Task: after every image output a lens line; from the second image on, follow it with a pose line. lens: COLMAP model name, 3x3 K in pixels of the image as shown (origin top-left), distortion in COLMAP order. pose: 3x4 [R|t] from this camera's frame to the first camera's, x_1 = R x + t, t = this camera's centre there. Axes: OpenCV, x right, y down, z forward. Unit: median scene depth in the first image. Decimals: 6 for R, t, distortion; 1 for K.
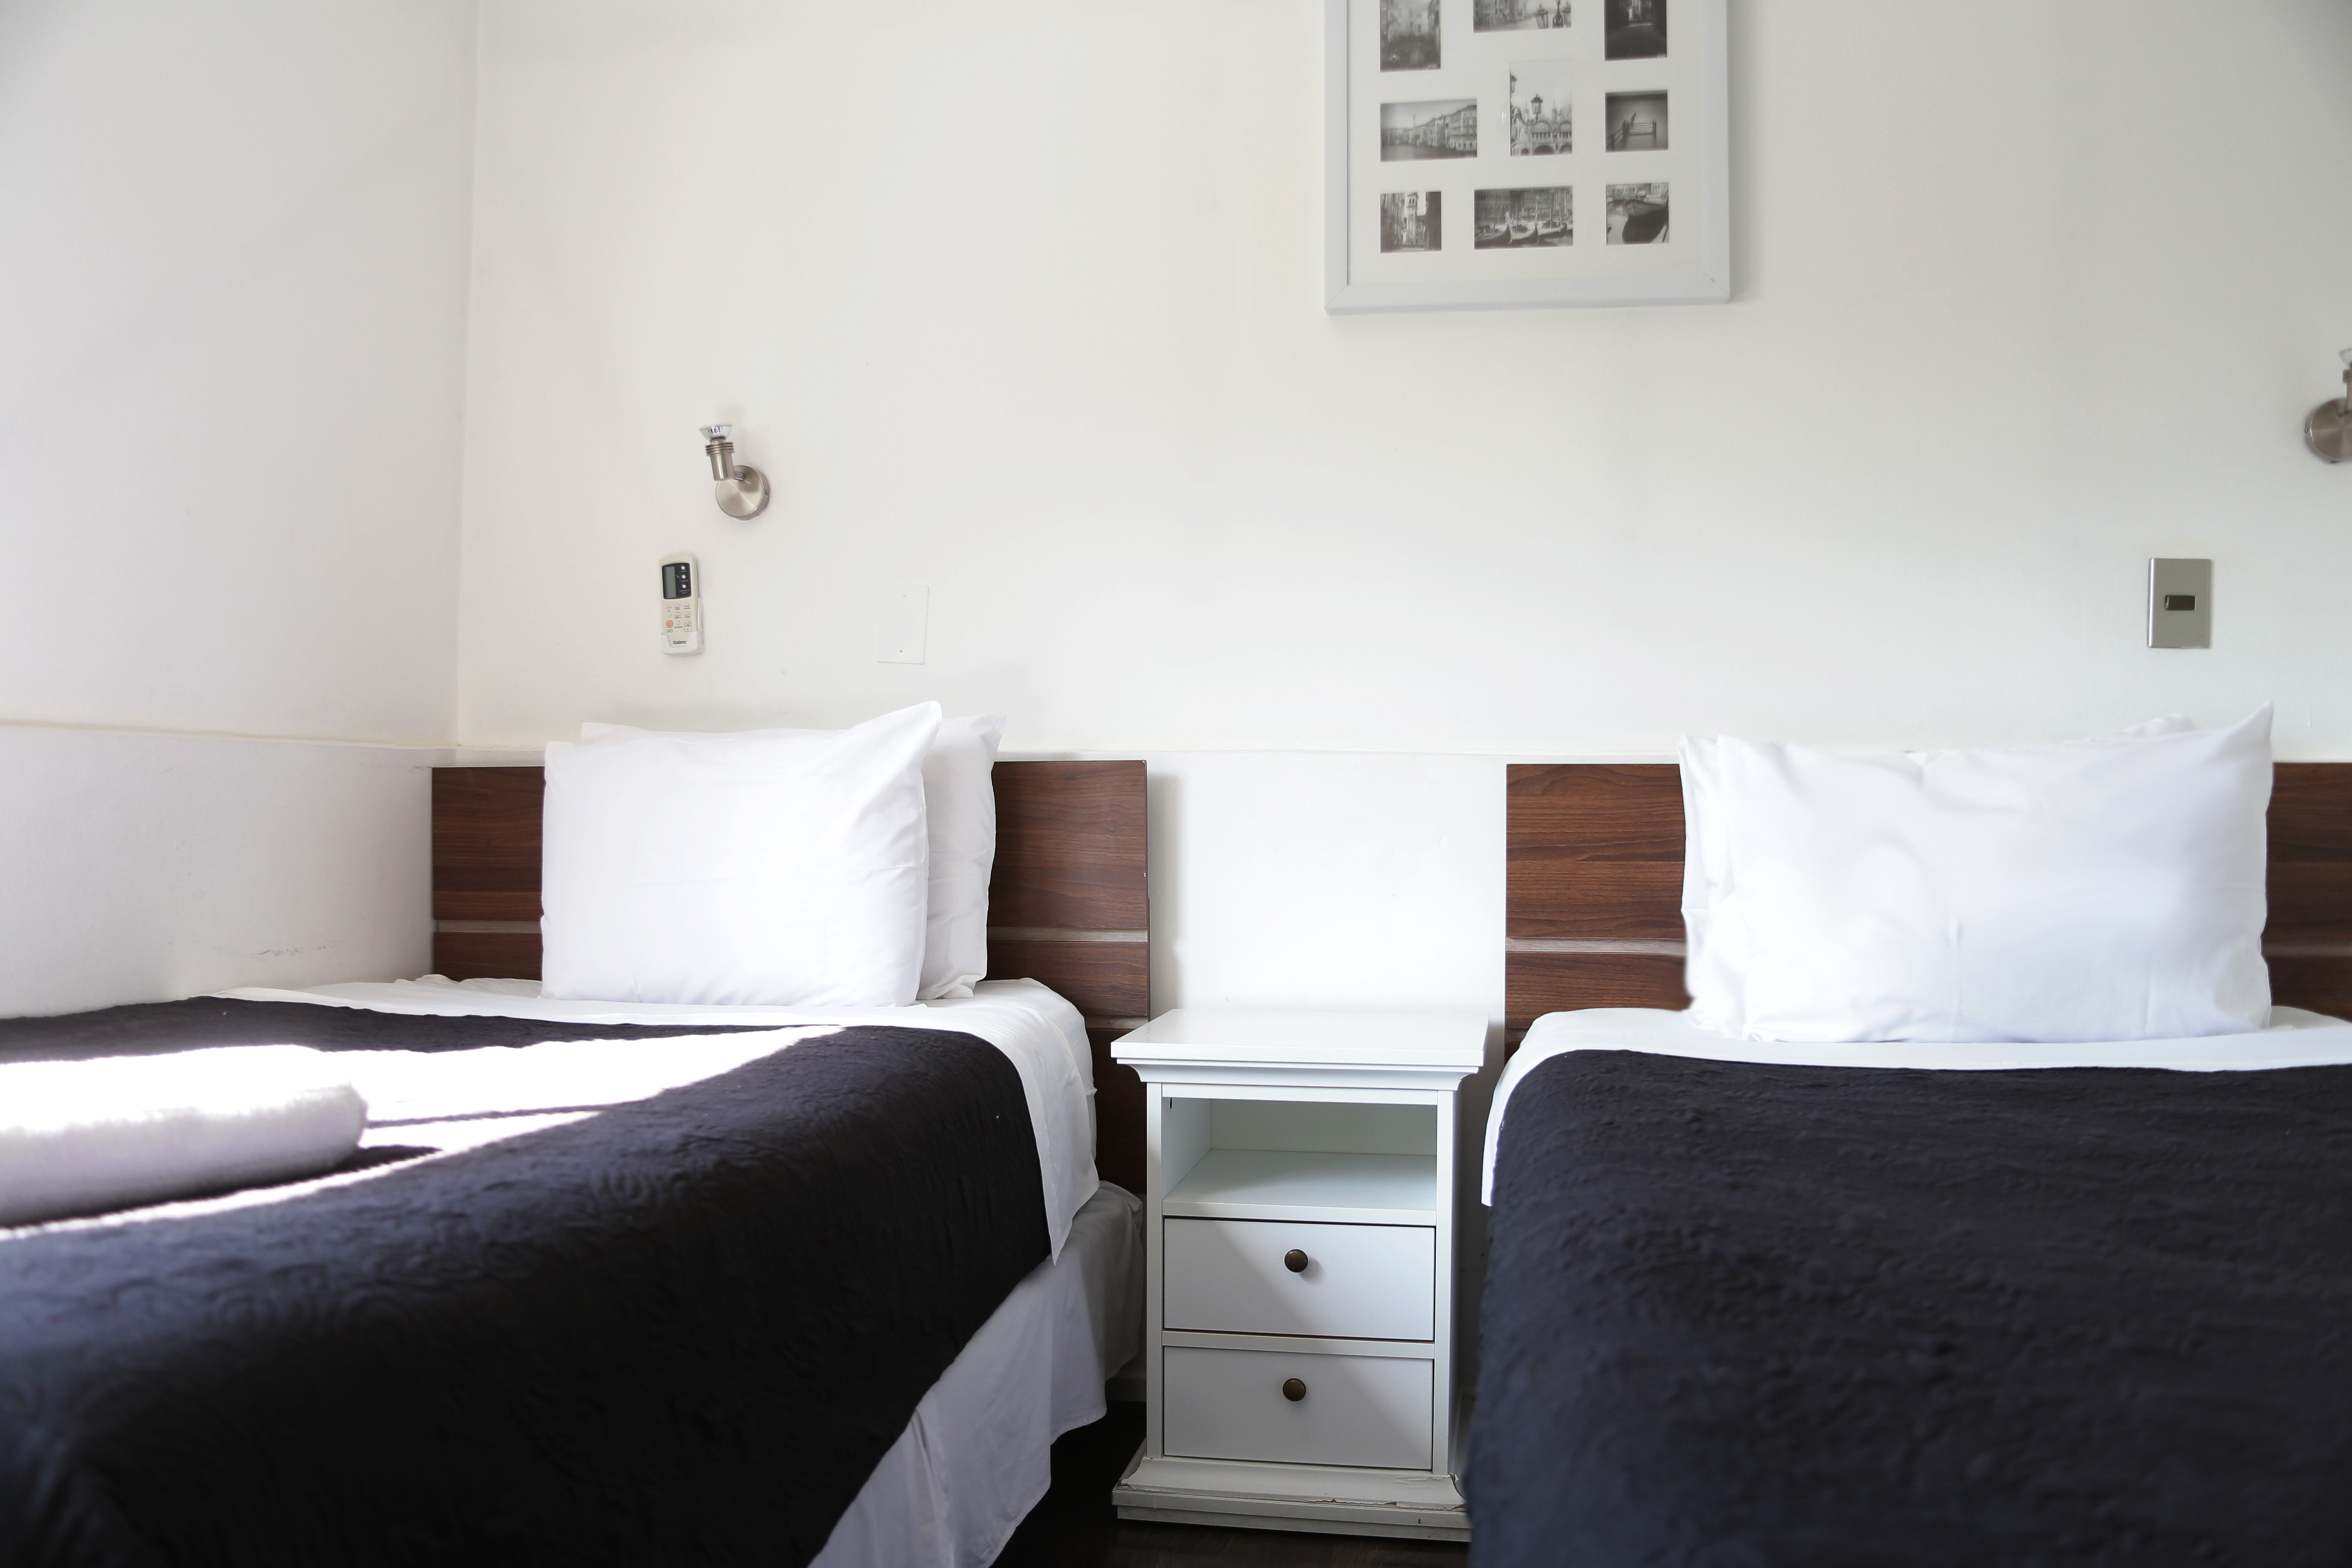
lens RADIAL K [[1917.5, 0, 1176.0], [0, 1917.5, 814.3], [0, 0, 1]] dist [-0.181606, 0.171425]
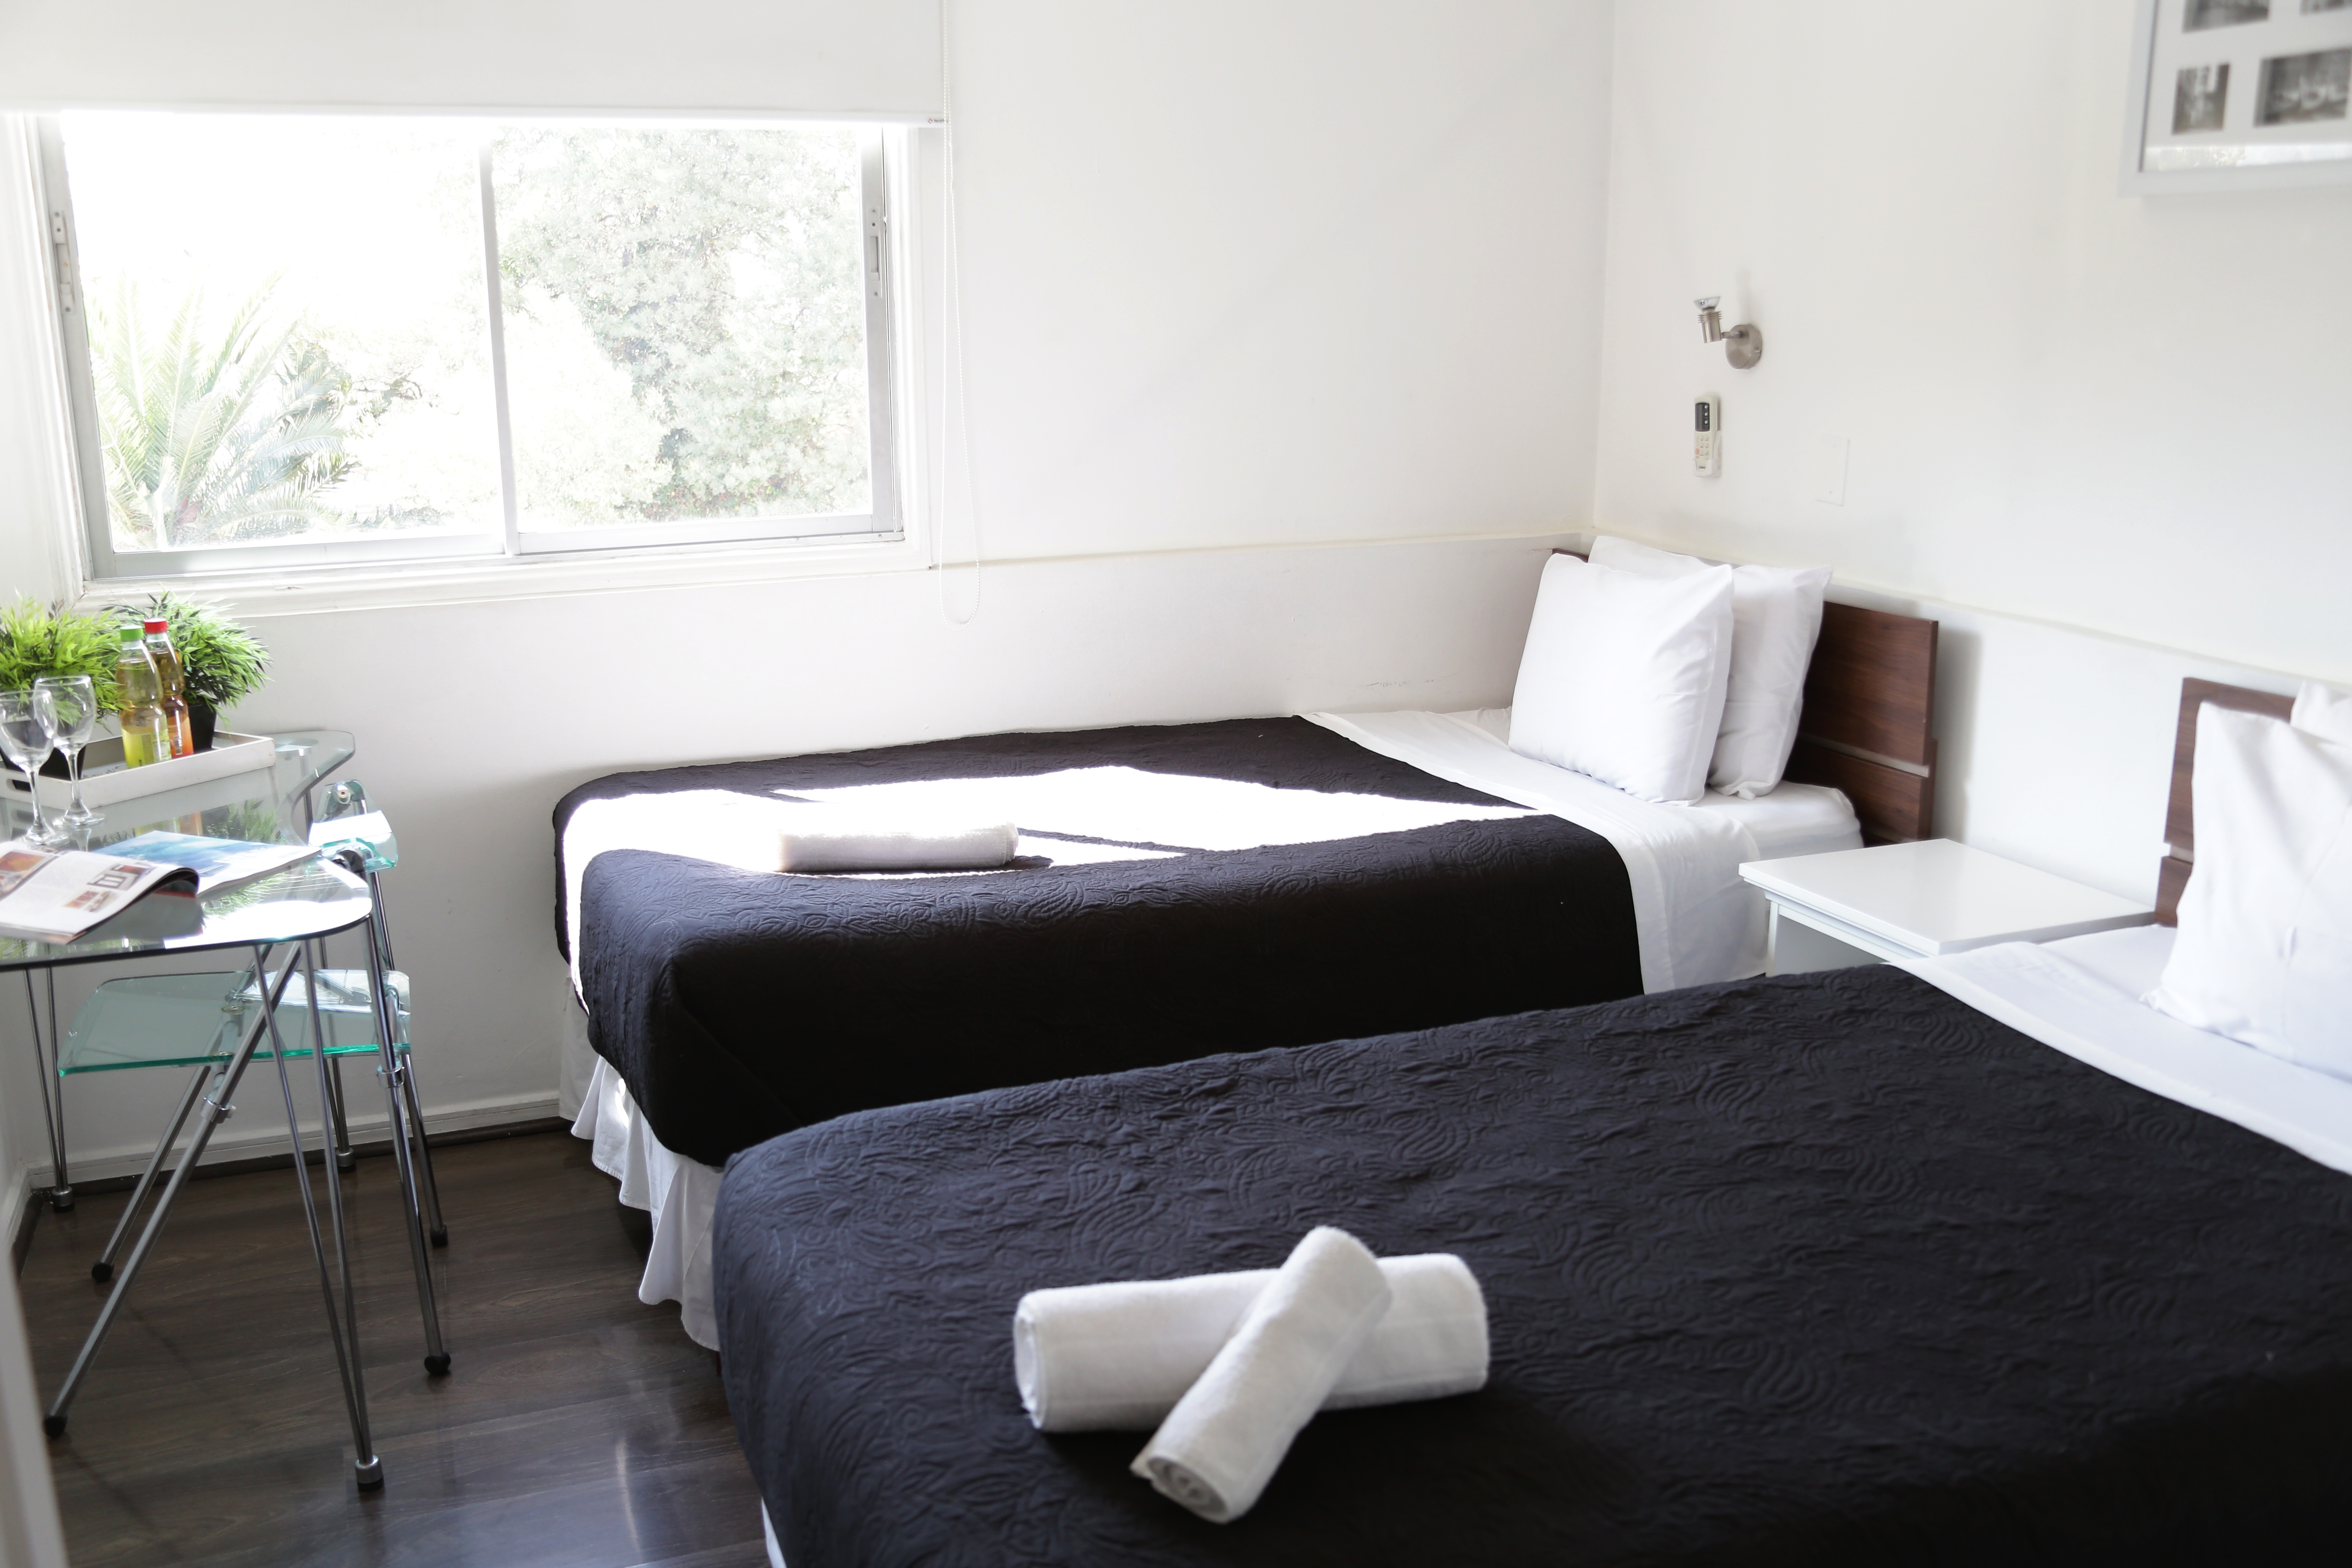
lens RADIAL K [[2034.6, 0, 1156.2], [0, 2034.6, 832.5], [0, 0, 1]] dist [-0.163844, 0.165850]
pose [[0.535706, 0.205057, -0.819128, 0.732820], [0.000837, 0.969937, 0.243357, -0.195295], [0.844404, -0.131053, 0.519429, -0.016717]]
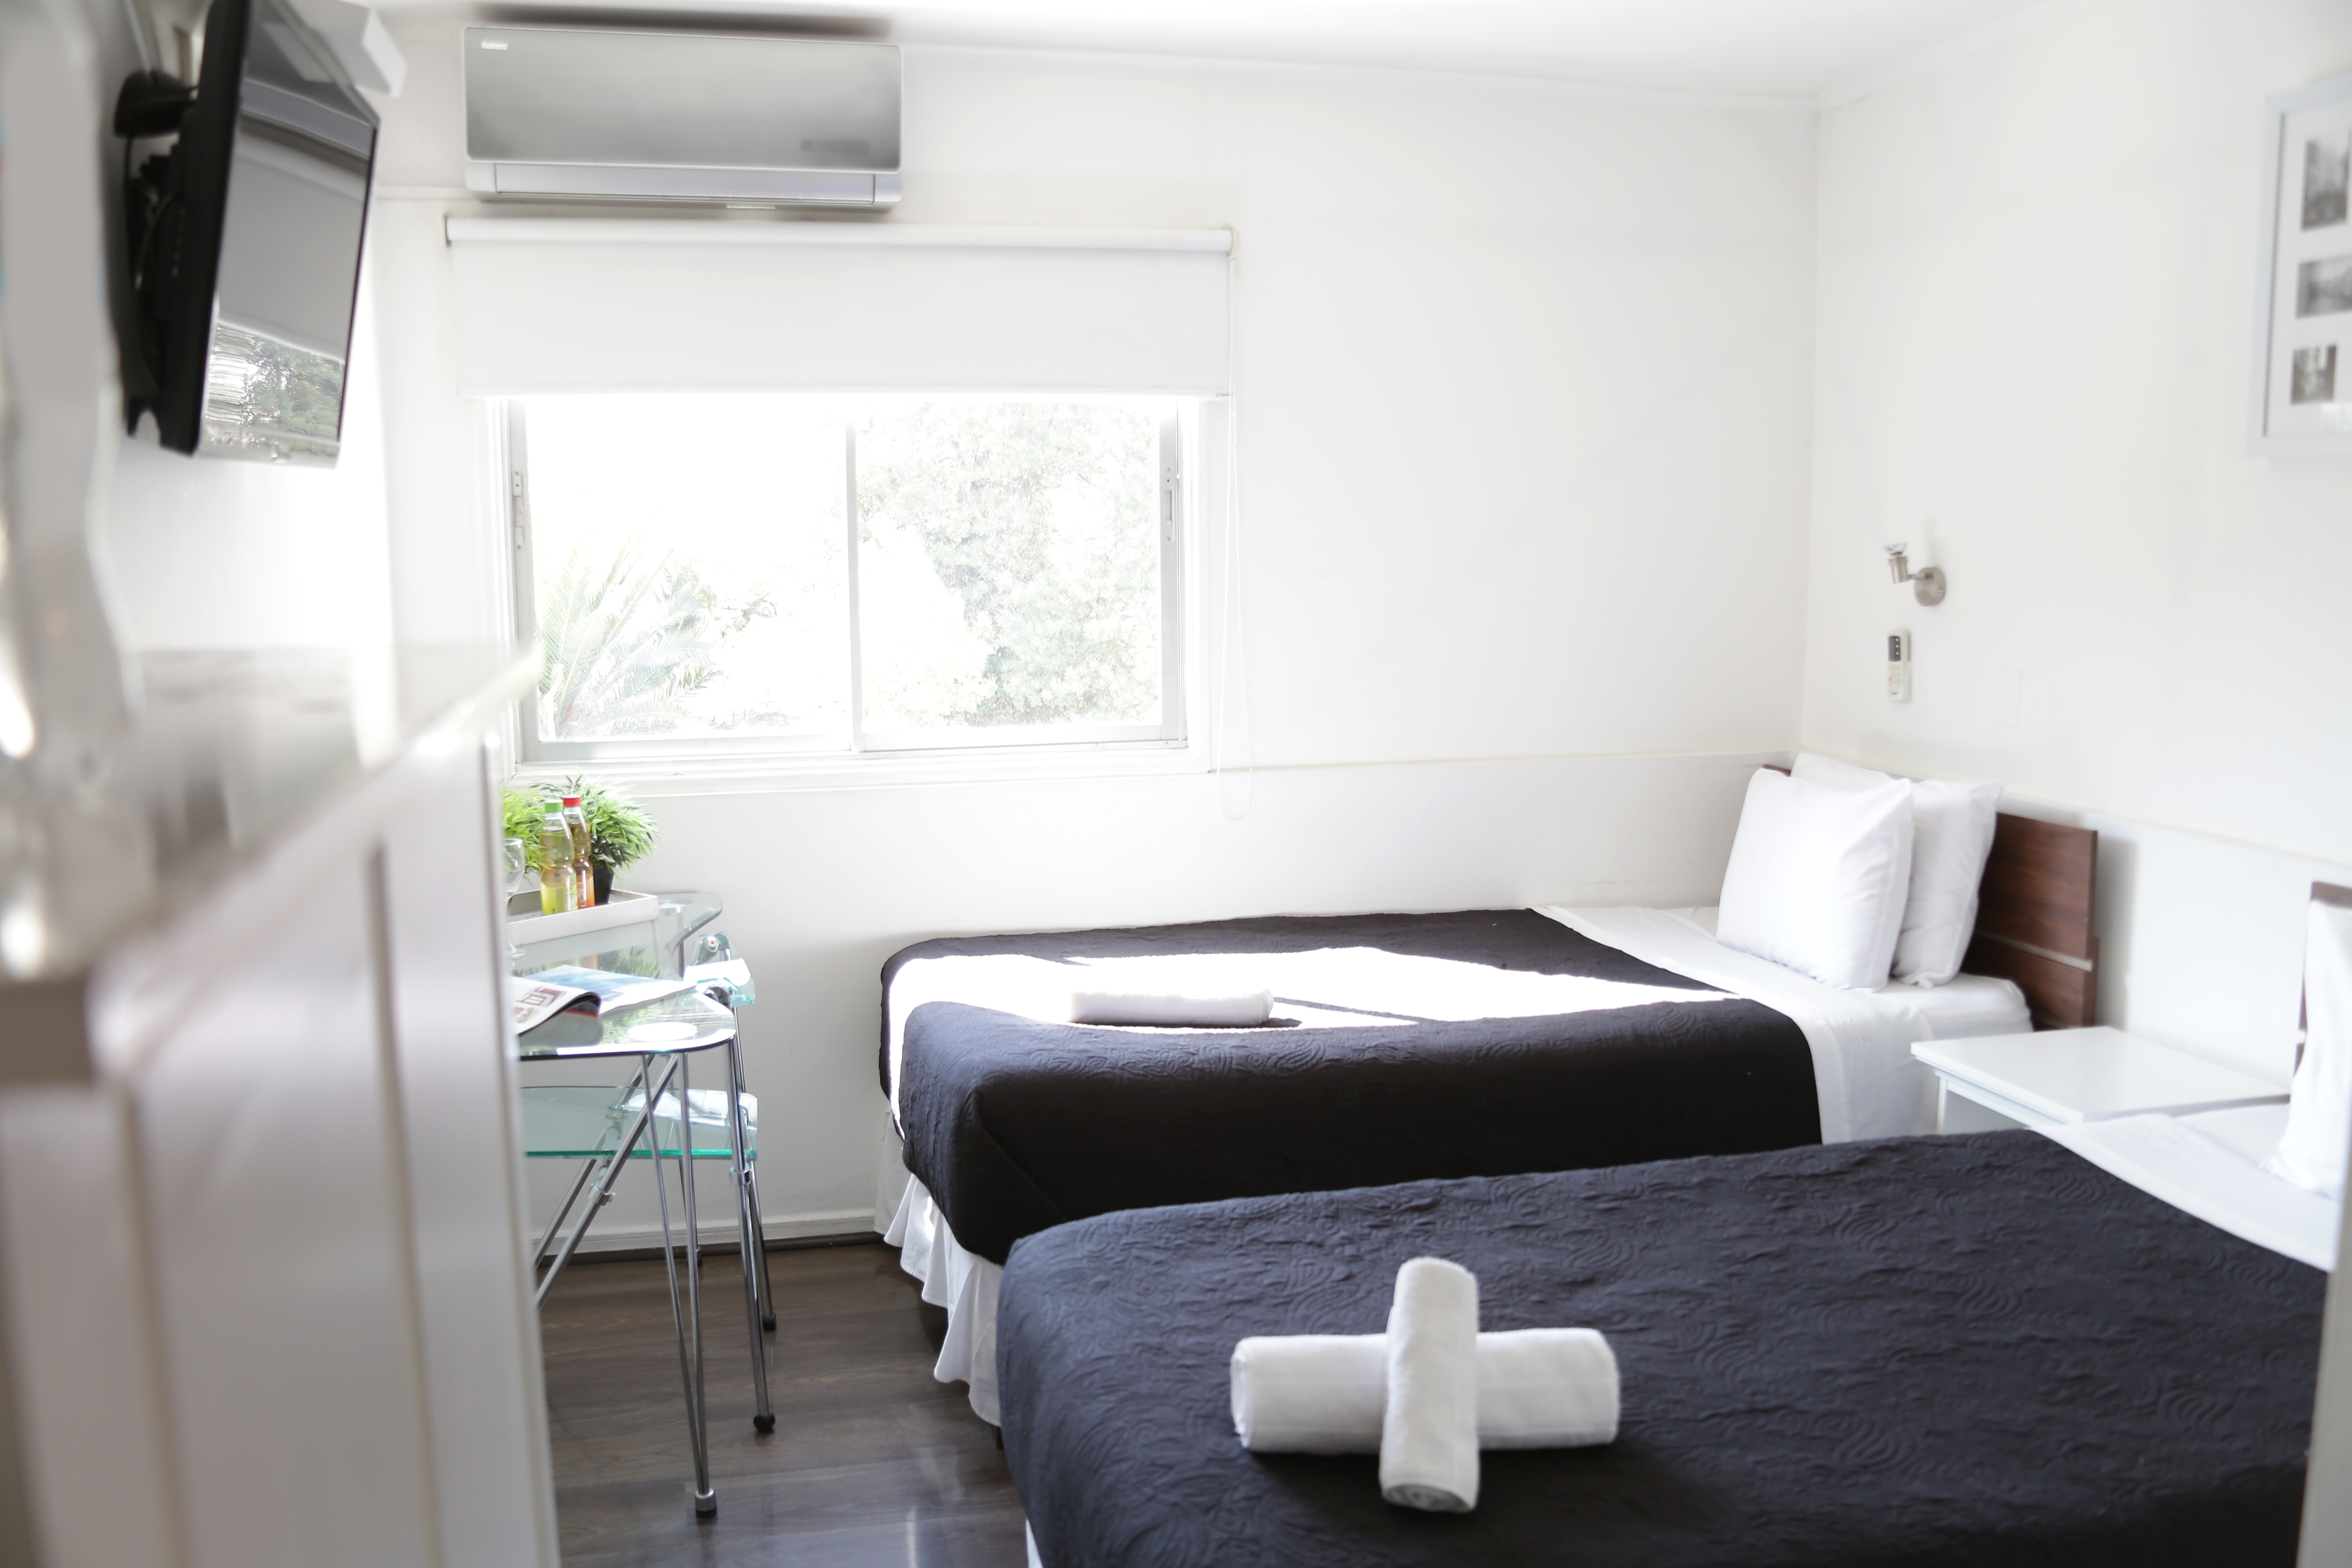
lens RADIAL K [[1917.5, 0, 1176.0], [0, 1917.5, 814.3], [0, 0, 1]] dist [-0.181606, 0.171425]
pose [[0.413352, 0.121212, -0.902468, 0.842918], [-0.000562, 0.991134, 0.132864, -0.202640], [0.910571, -0.054412, 0.409756, -0.053230]]
